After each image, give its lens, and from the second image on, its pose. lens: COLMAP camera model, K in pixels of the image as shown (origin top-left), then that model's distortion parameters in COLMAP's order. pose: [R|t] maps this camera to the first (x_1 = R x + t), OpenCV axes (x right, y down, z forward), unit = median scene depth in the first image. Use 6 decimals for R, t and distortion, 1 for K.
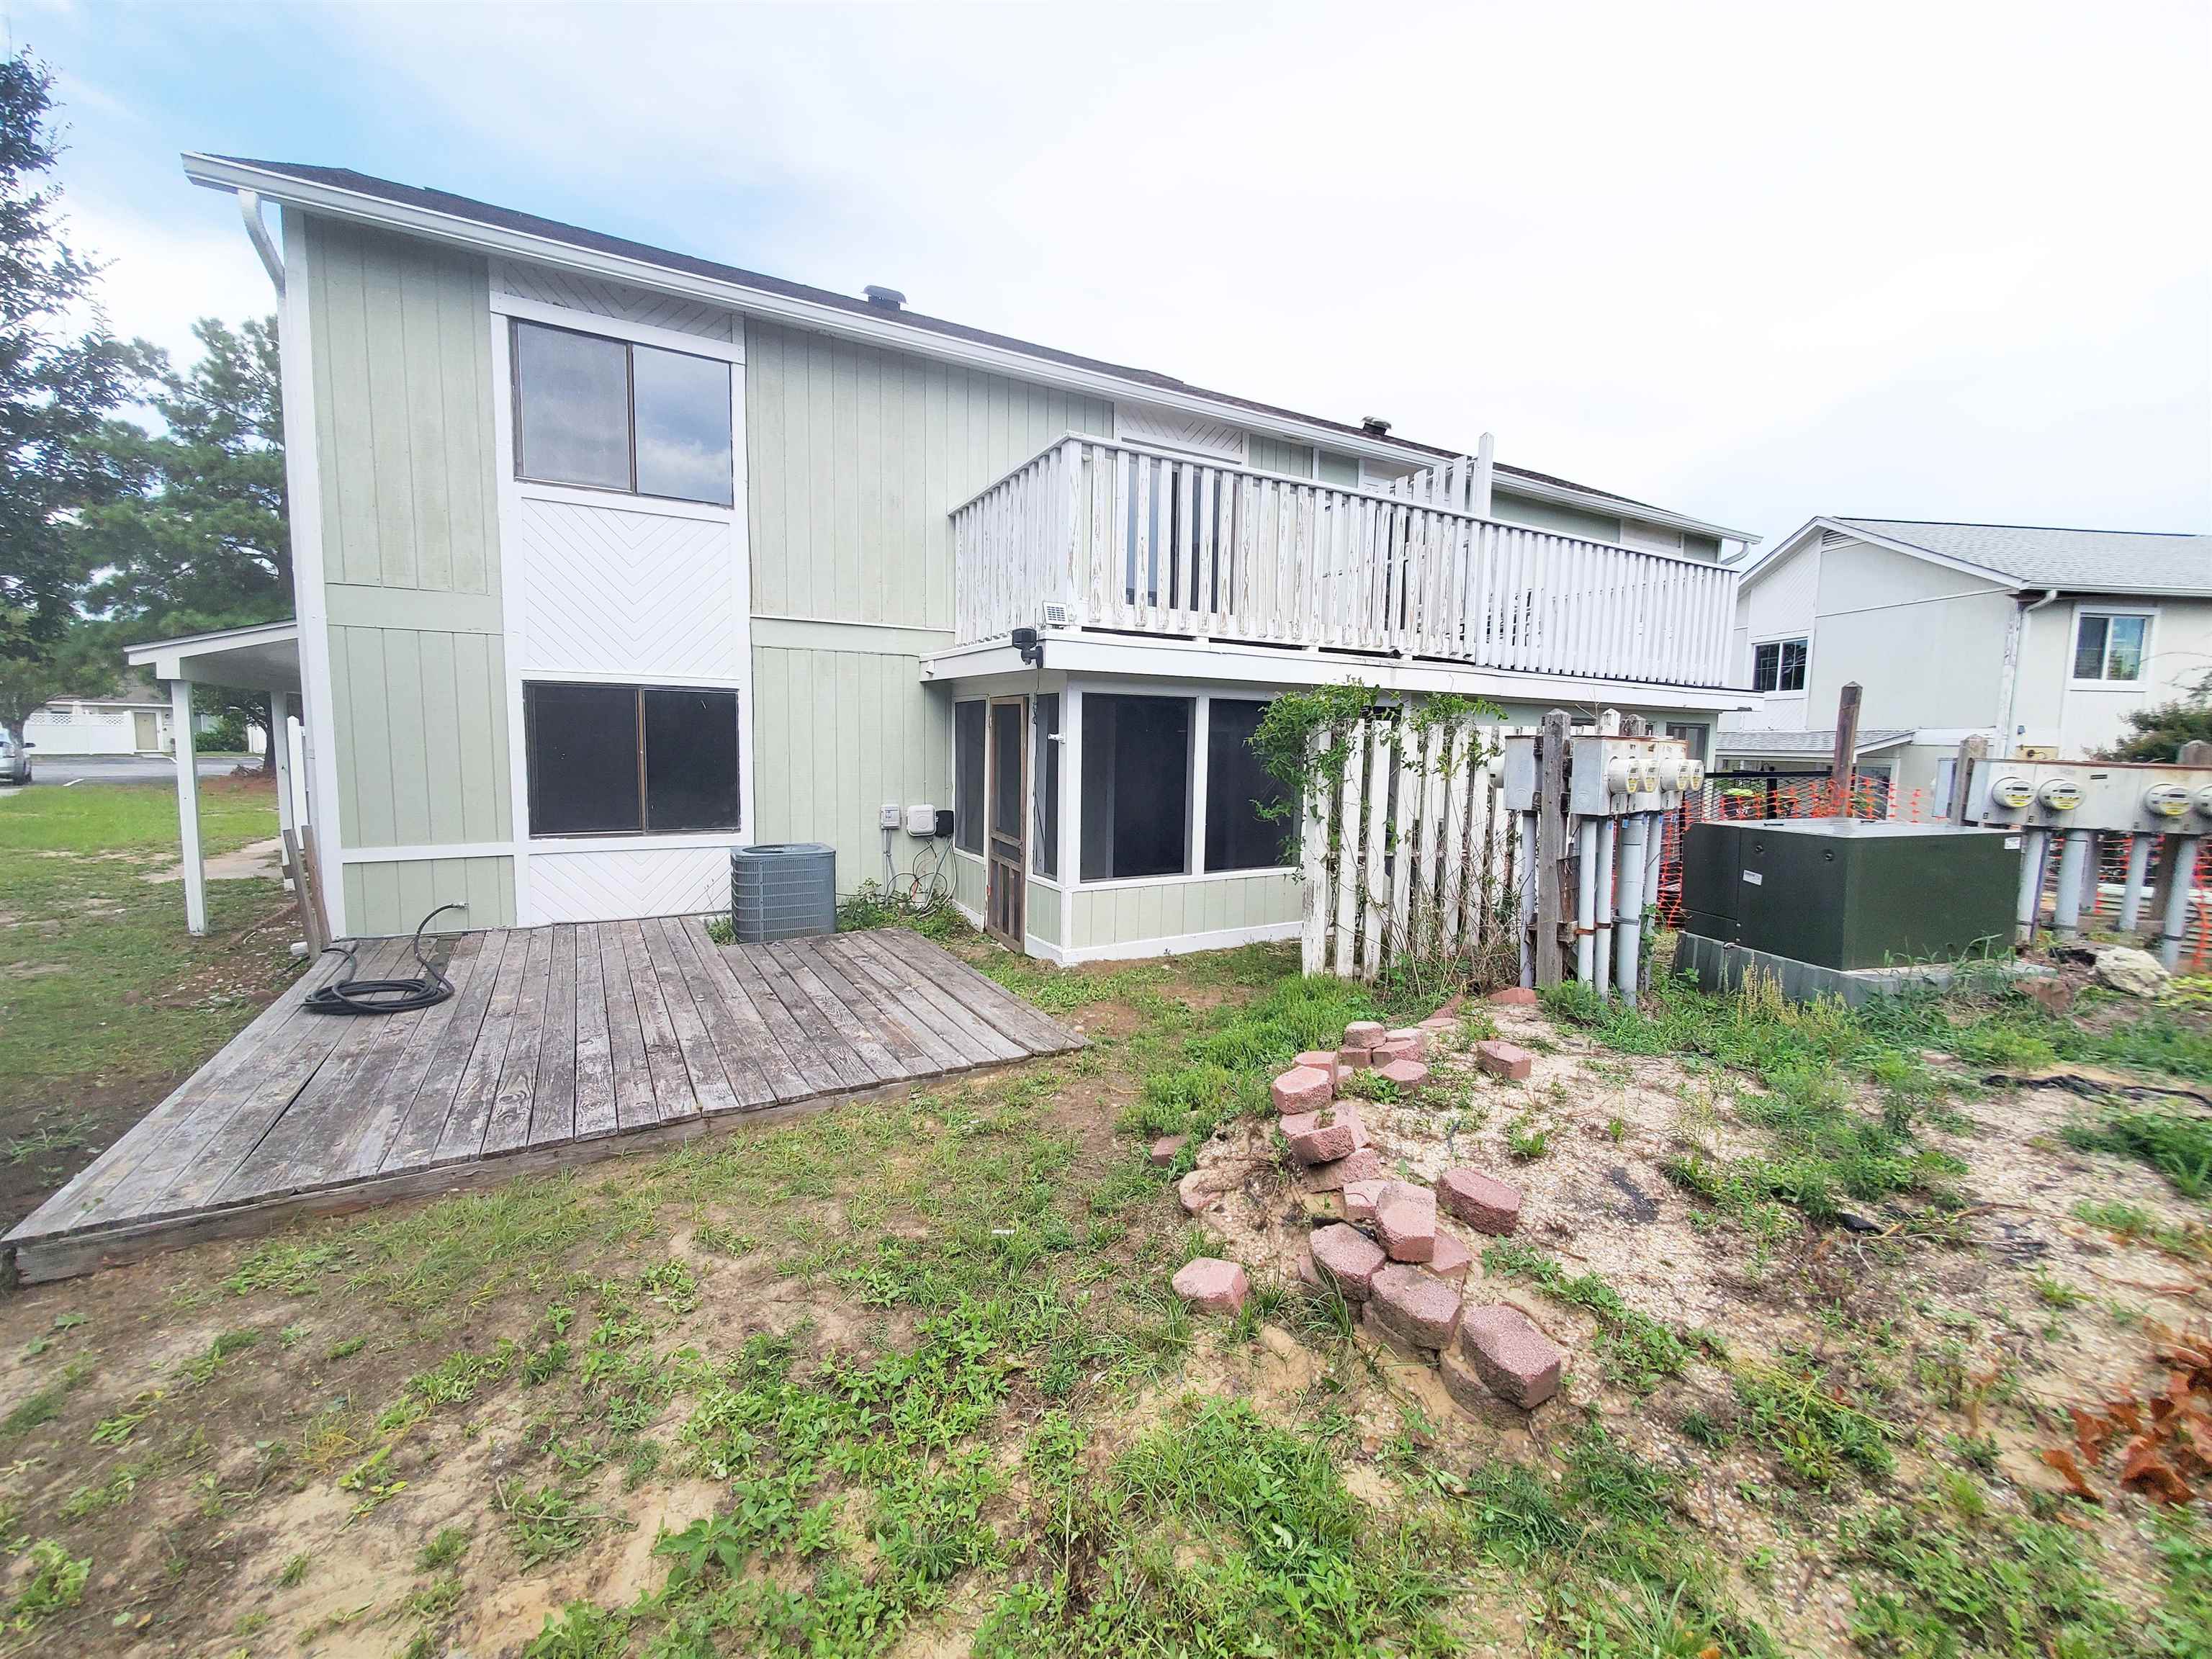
lens RADIAL K [[875.9, 0, 1103.9], [0, 875.9, 821.2], [0, 0, 1]] dist [-0.001370, -0.000344]
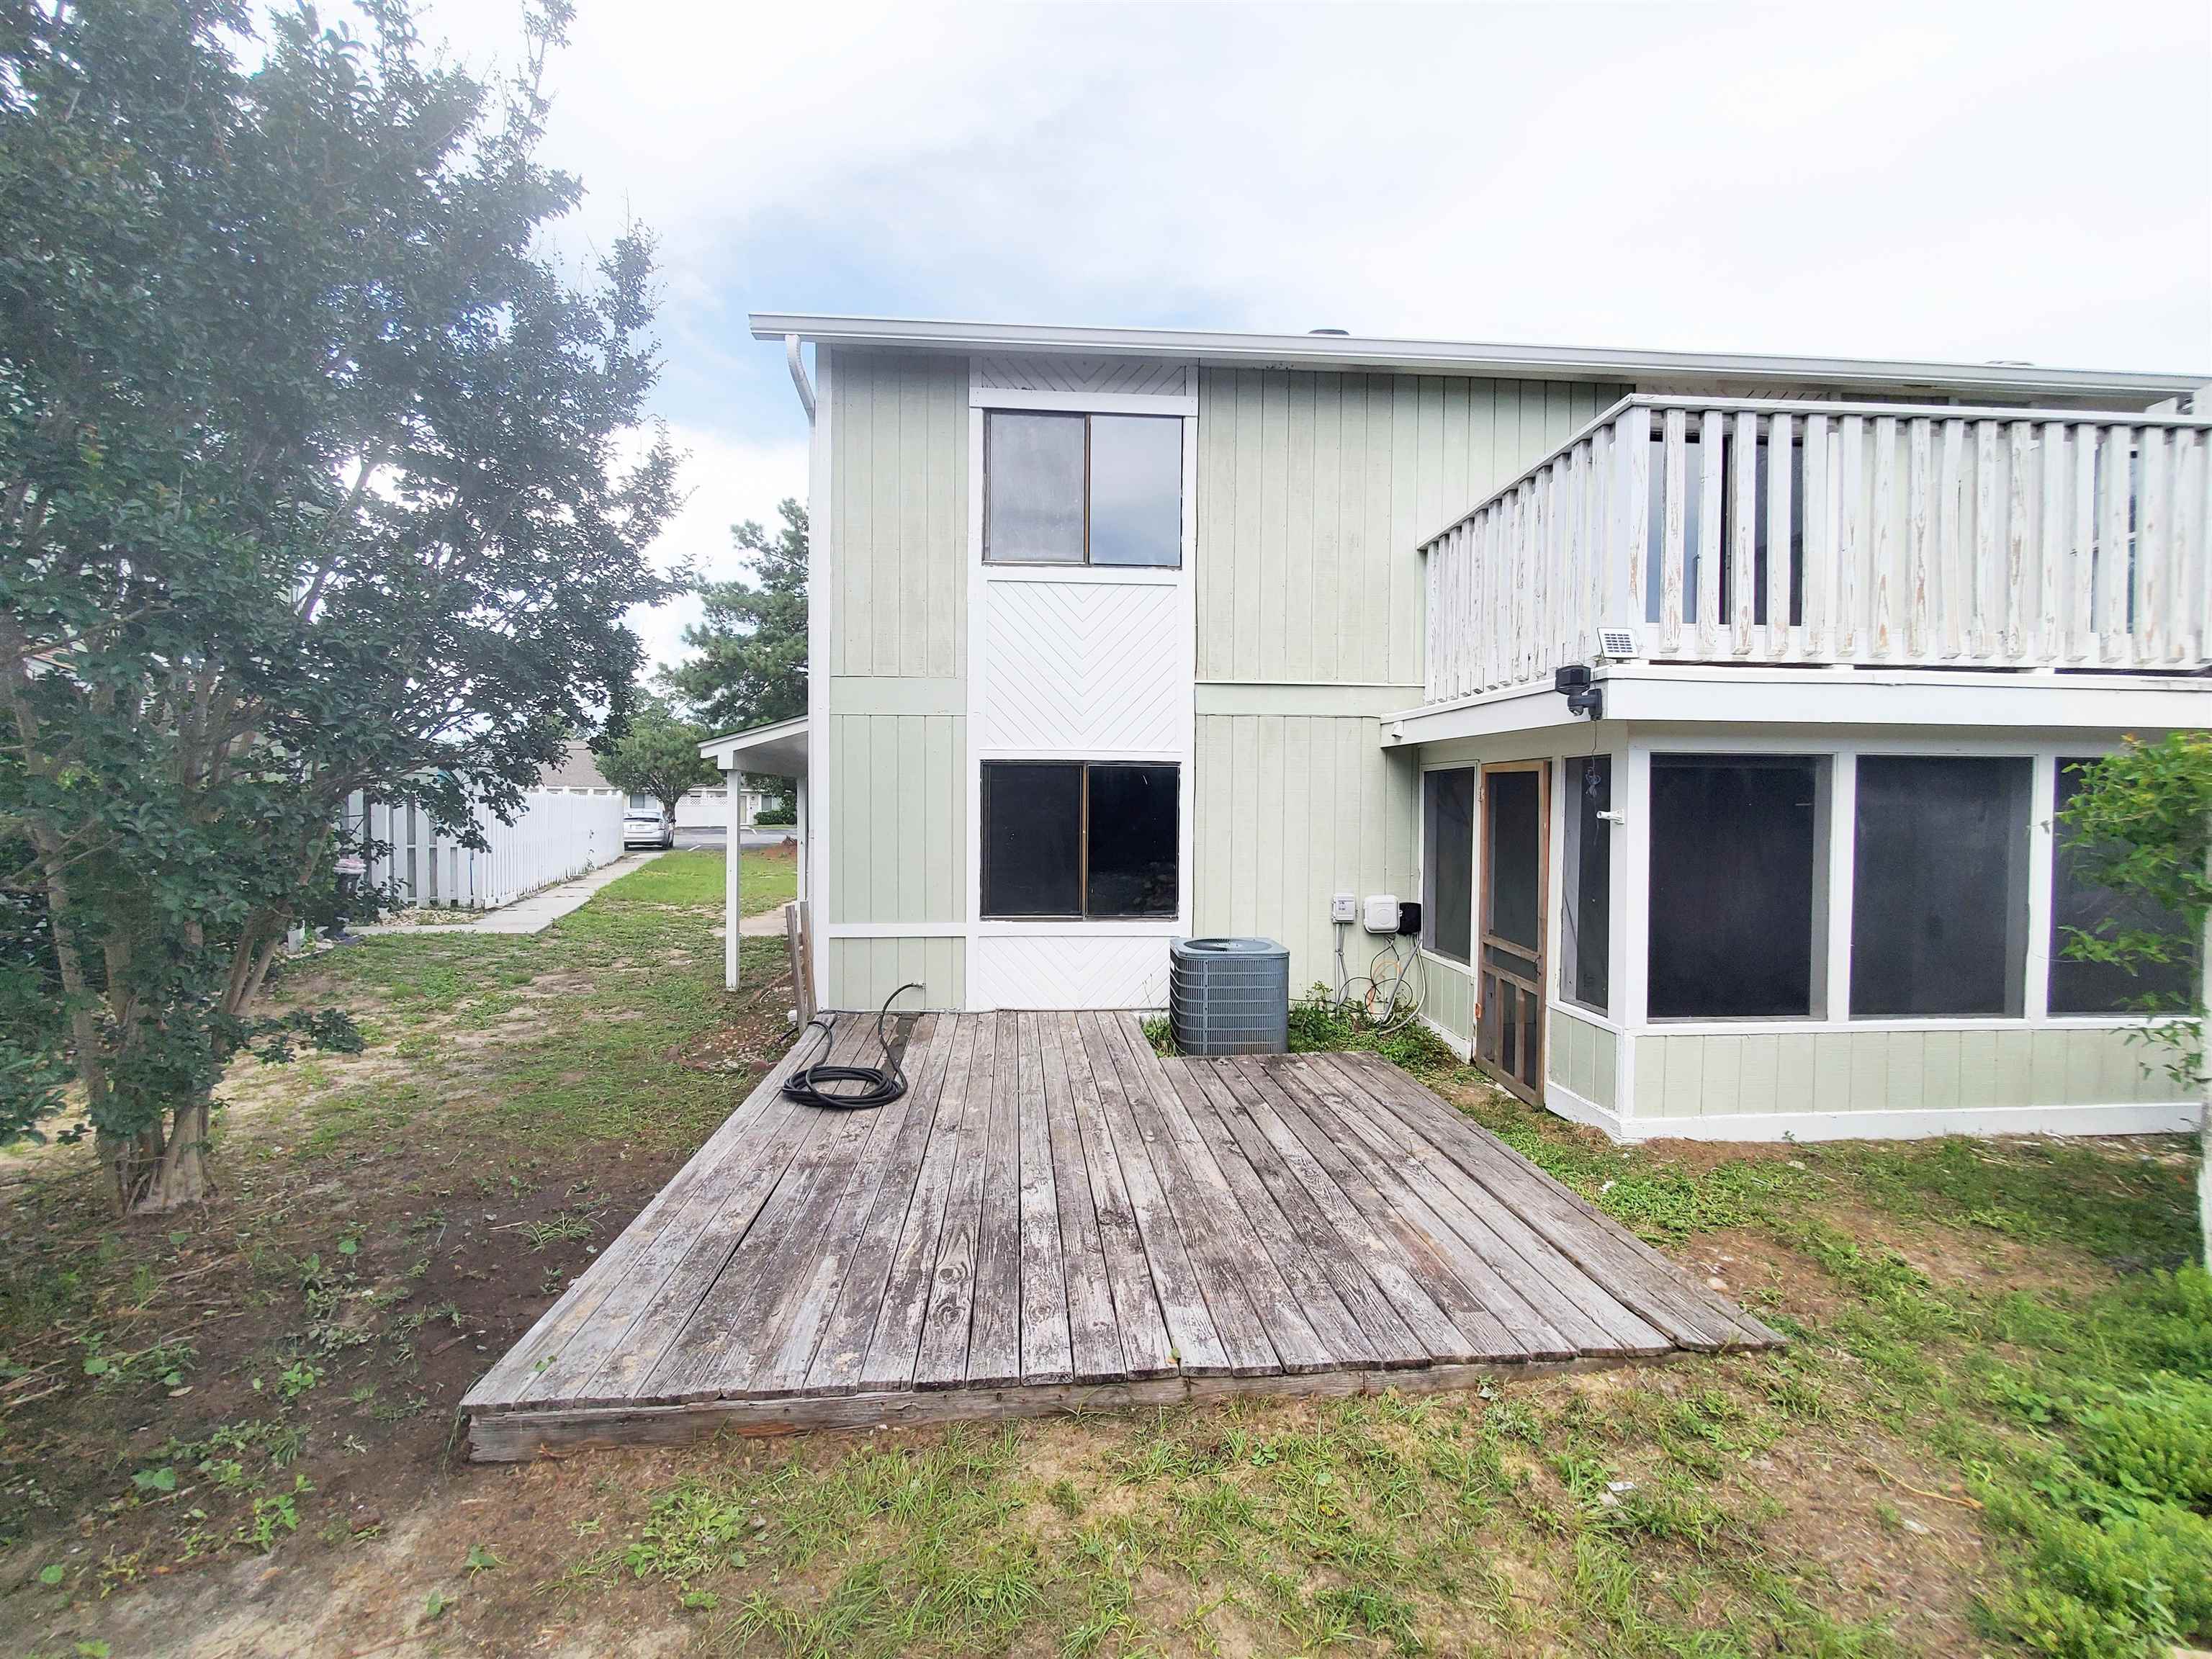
lens RADIAL K [[883.3, 0, 1102.2], [0, 883.3, 821.8], [0, 0, 1]] dist [-0.000746, -0.000360]
pose [[0.904004, -0.002743, -0.427515, -0.140801], [-0.031693, 0.996798, -0.073413, -0.028406], [0.426347, 0.079915, 0.901023, 0.203567]]
